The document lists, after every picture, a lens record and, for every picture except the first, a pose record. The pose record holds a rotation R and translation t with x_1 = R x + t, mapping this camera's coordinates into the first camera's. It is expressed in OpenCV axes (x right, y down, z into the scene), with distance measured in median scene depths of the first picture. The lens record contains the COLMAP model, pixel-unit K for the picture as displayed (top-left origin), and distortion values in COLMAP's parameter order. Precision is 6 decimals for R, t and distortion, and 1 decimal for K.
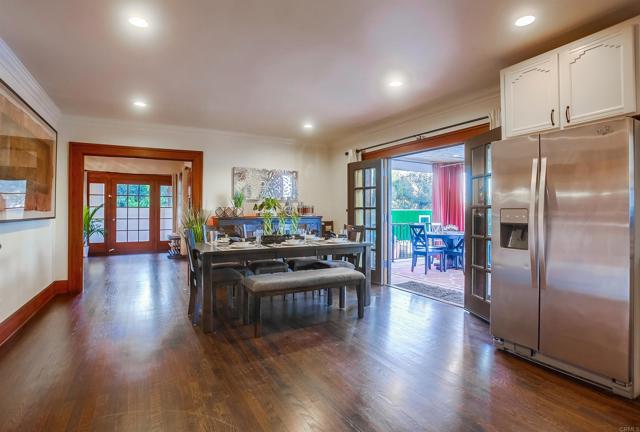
lens RADIAL K [[326.8, 0, 321.5], [0, 326.8, 212.8], [0, 0, 1]] dist [-0.051064, 0.007565]
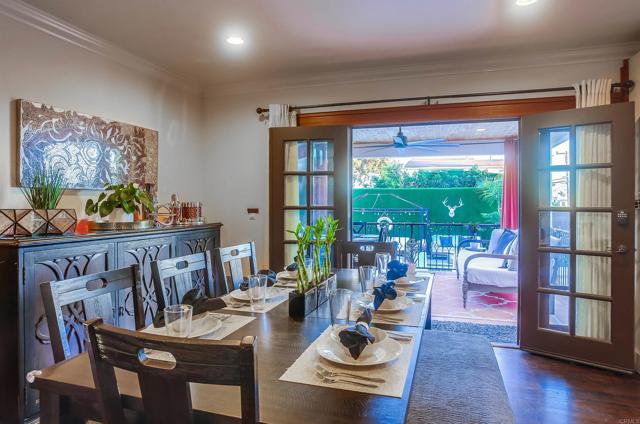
lens RADIAL K [[390.9, 0, 318.6], [0, 390.9, 207.5], [0, 0, 1]] dist [-0.039068, 0.001742]
pose [[0.736605, -0.007928, 0.676277, -0.320601], [0.003837, 0.999964, 0.007543, -0.019480], [-0.676312, -0.002961, 0.736609, 0.456447]]
